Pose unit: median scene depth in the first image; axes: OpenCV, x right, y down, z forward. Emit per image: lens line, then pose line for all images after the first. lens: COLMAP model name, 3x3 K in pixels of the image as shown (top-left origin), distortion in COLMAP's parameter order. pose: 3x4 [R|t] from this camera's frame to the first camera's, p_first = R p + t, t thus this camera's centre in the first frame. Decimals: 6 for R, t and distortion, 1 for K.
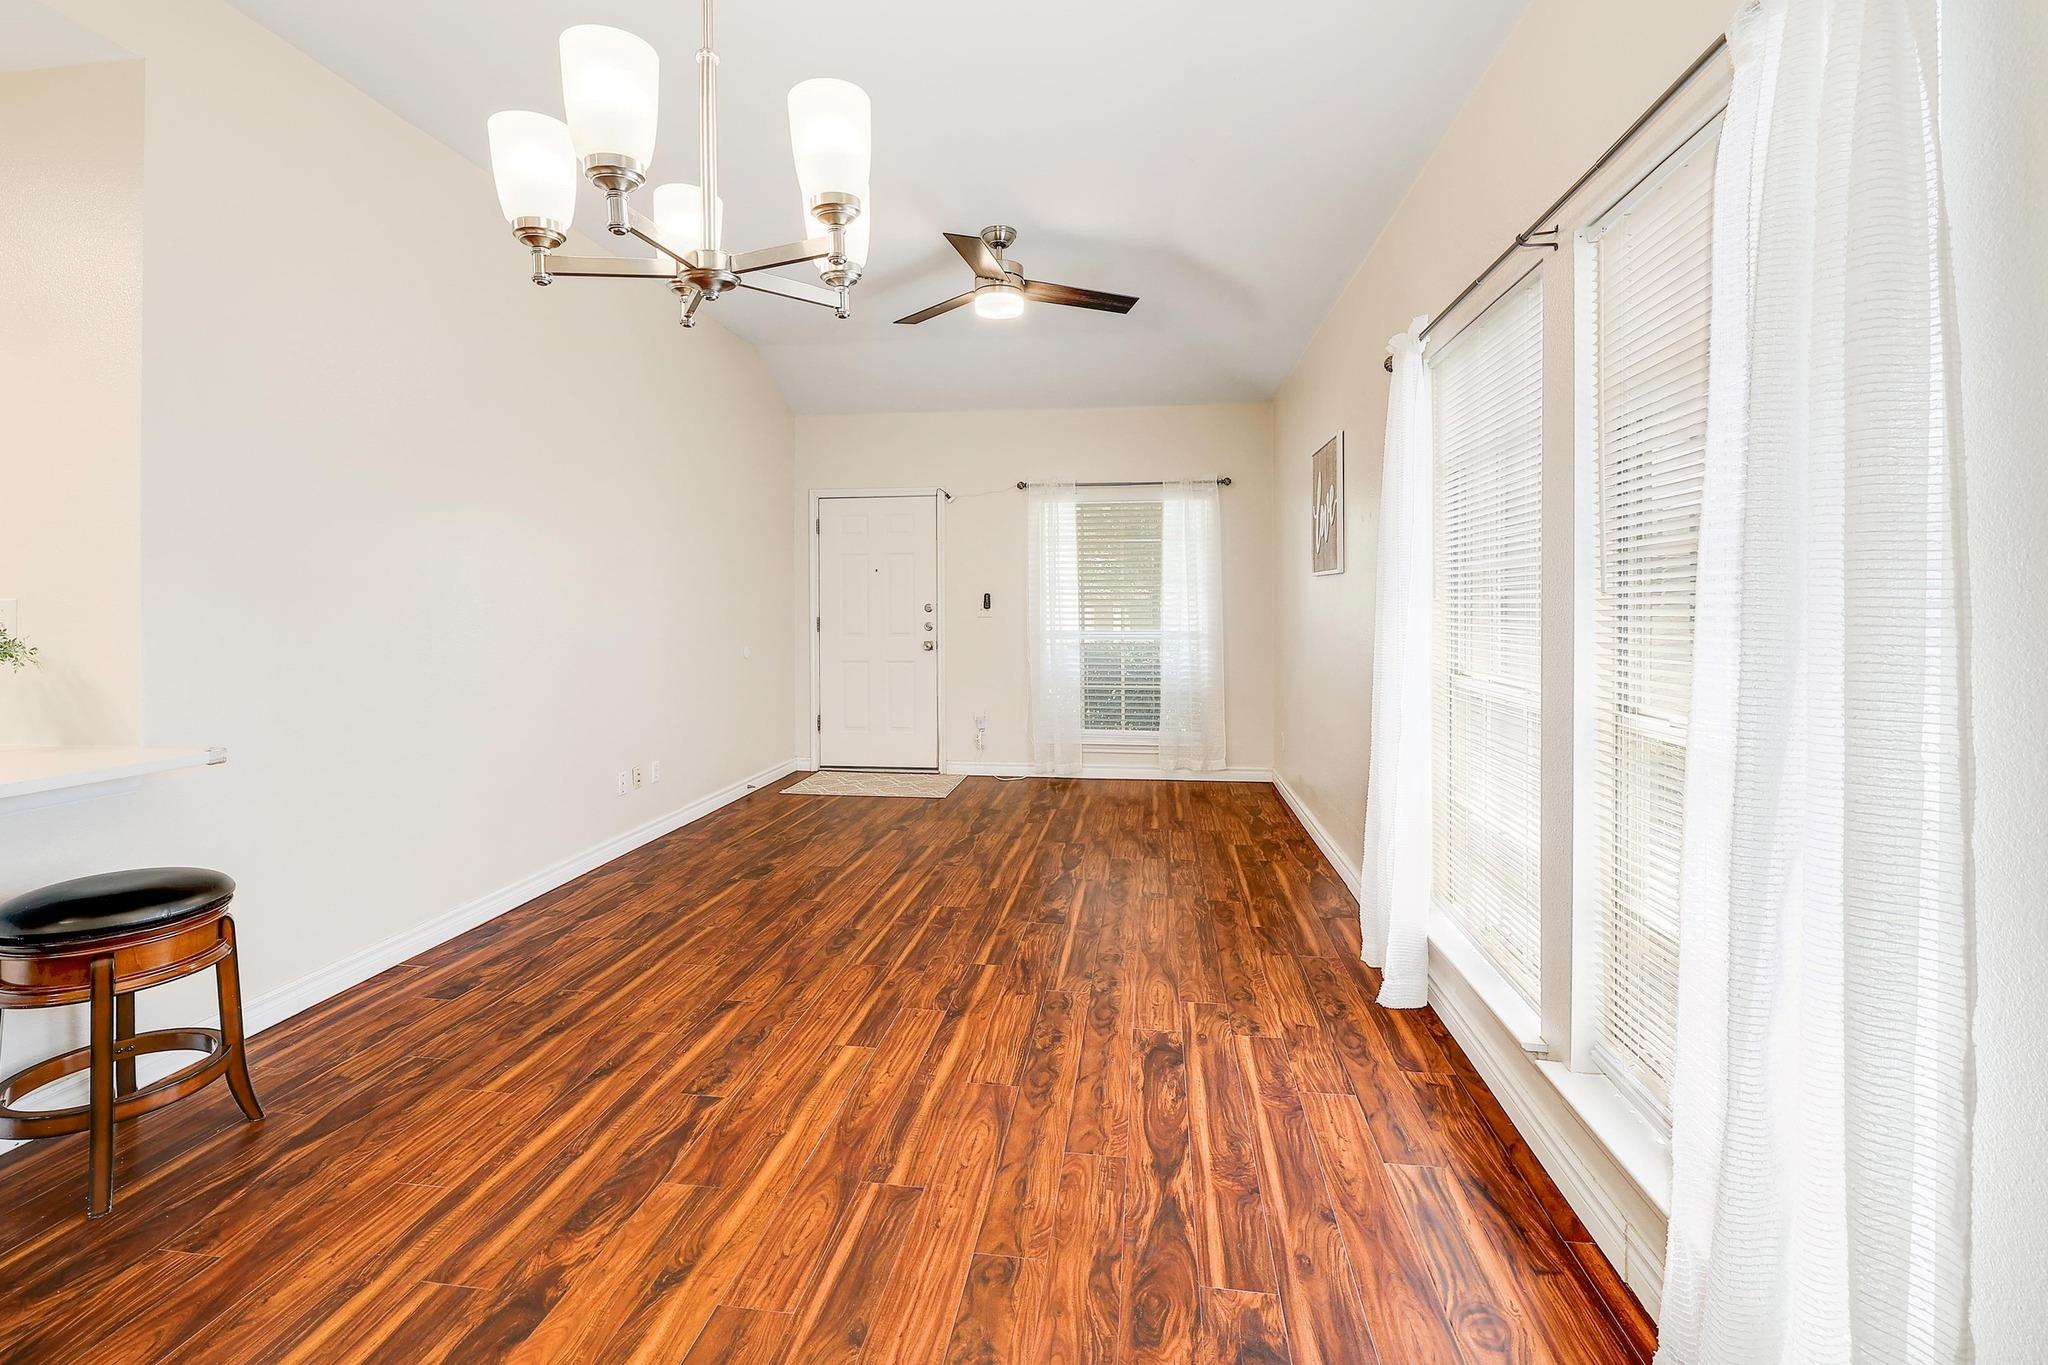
lens RADIAL K [[905.3, 0, 1032.9], [0, 905.3, 613.2], [0, 0, 1]] dist [0.001572, -0.000057]
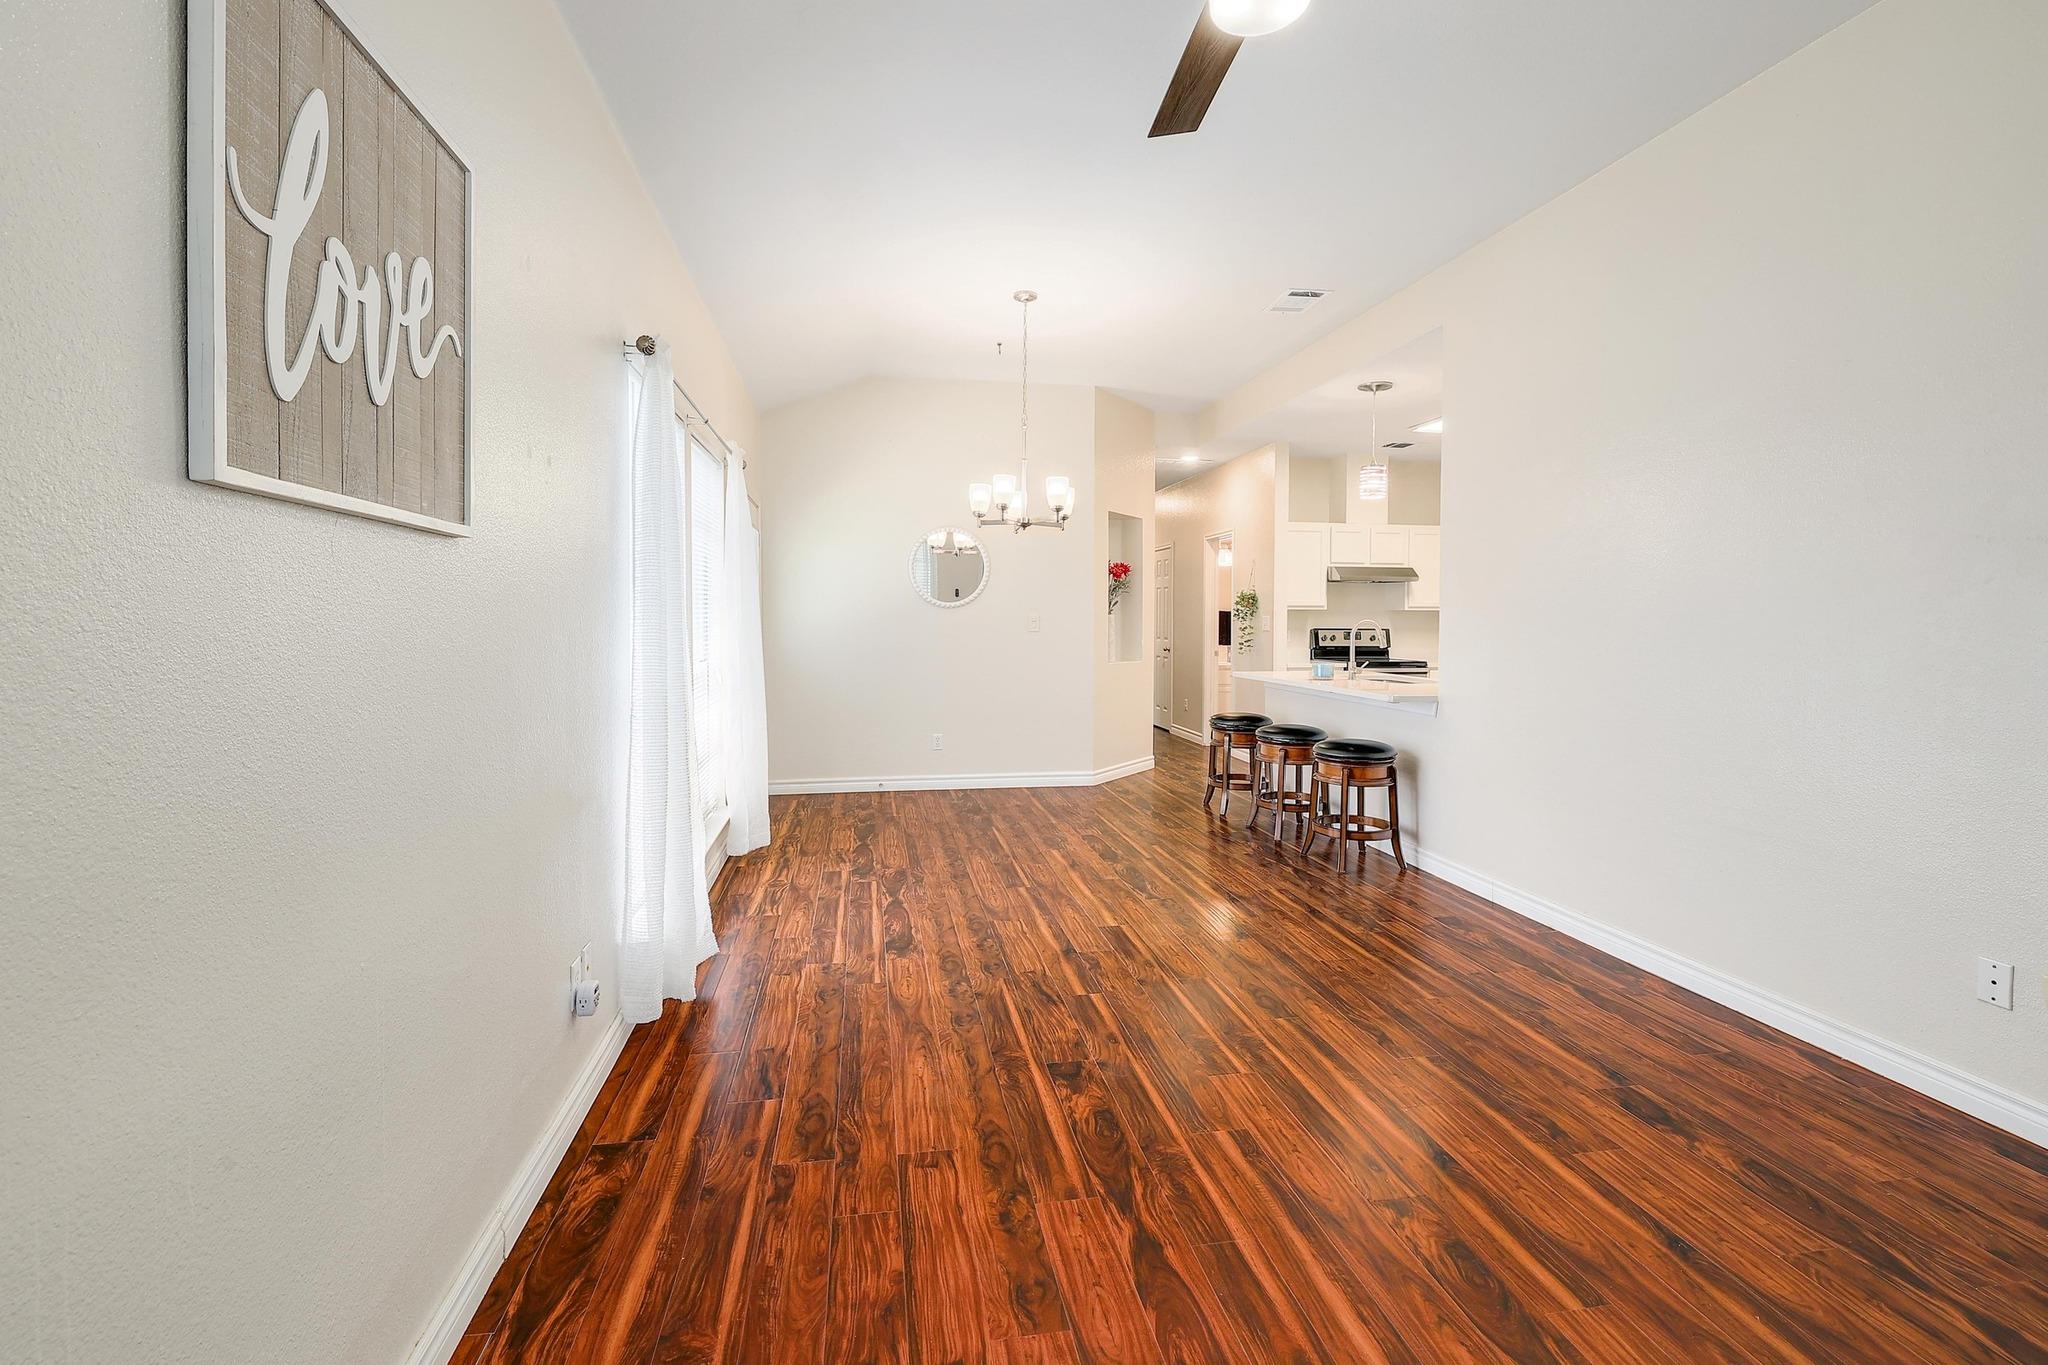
lens RADIAL K [[905.3, 0, 1012.7], [0, 905.3, 627.7], [0, 0, 1]] dist [0.001572, -0.000057]
pose [[-0.957493, 0.000353, -0.288455, 0.330547], [-0.006073, 0.999753, 0.021384, -0.023797], [0.288391, 0.022227, -0.957255, 2.069278]]
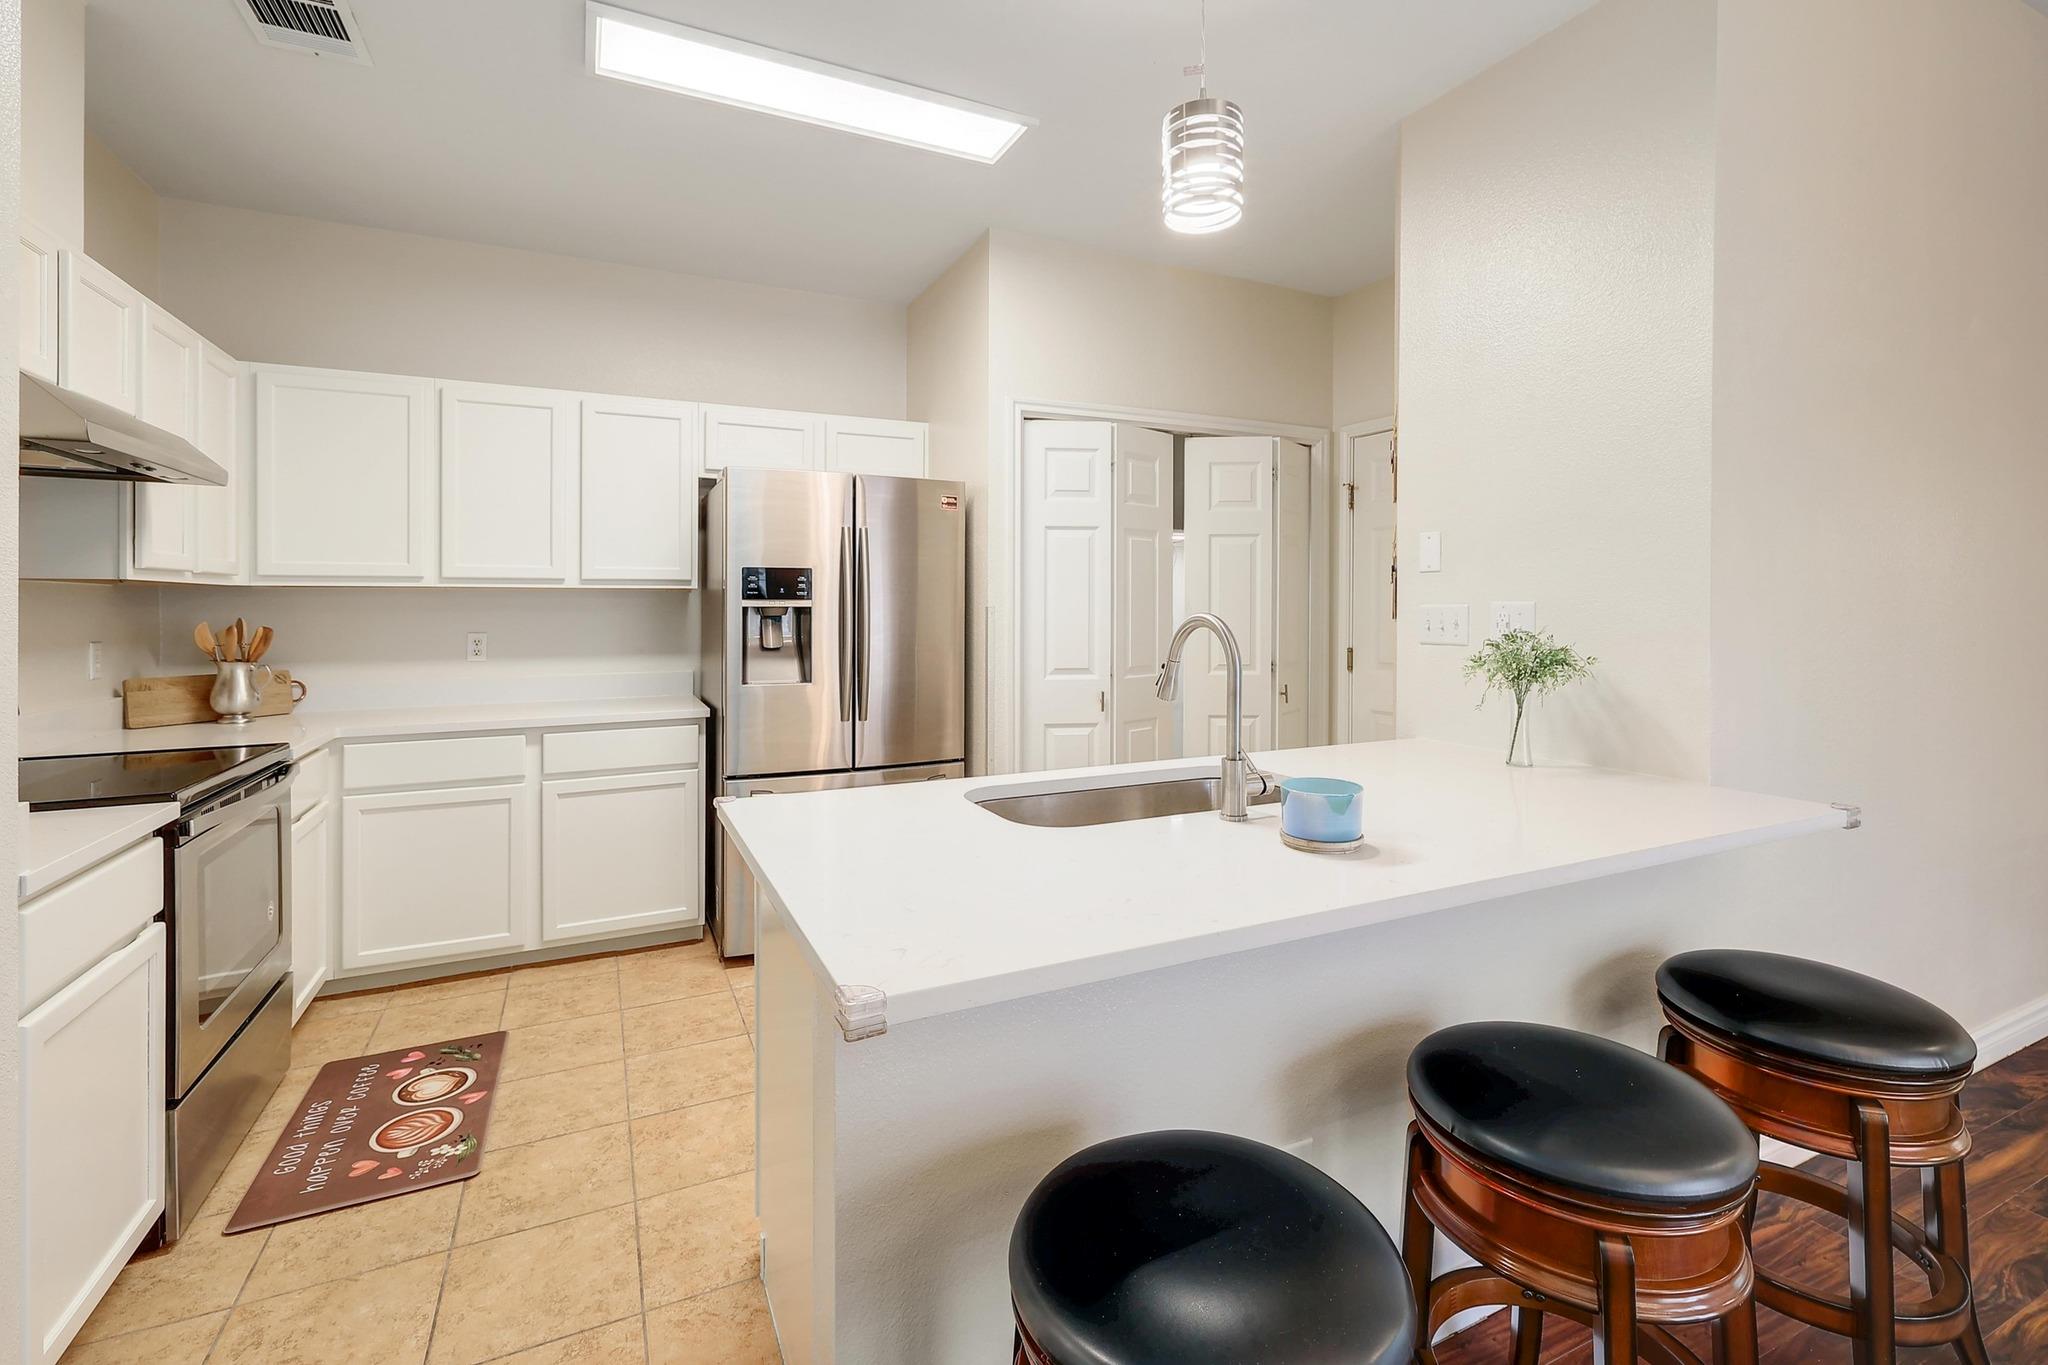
lens RADIAL K [[905.3, 0, 1023.4], [0, 905.3, 608.4], [0, 0, 1]] dist [0.001572, -0.000057]
pose [[0.542276, -0.001007, -0.840199, -0.510130], [-0.007475, 0.999954, -0.006024, -0.002123], [0.840167, 0.009547, 0.542244, 0.033879]]
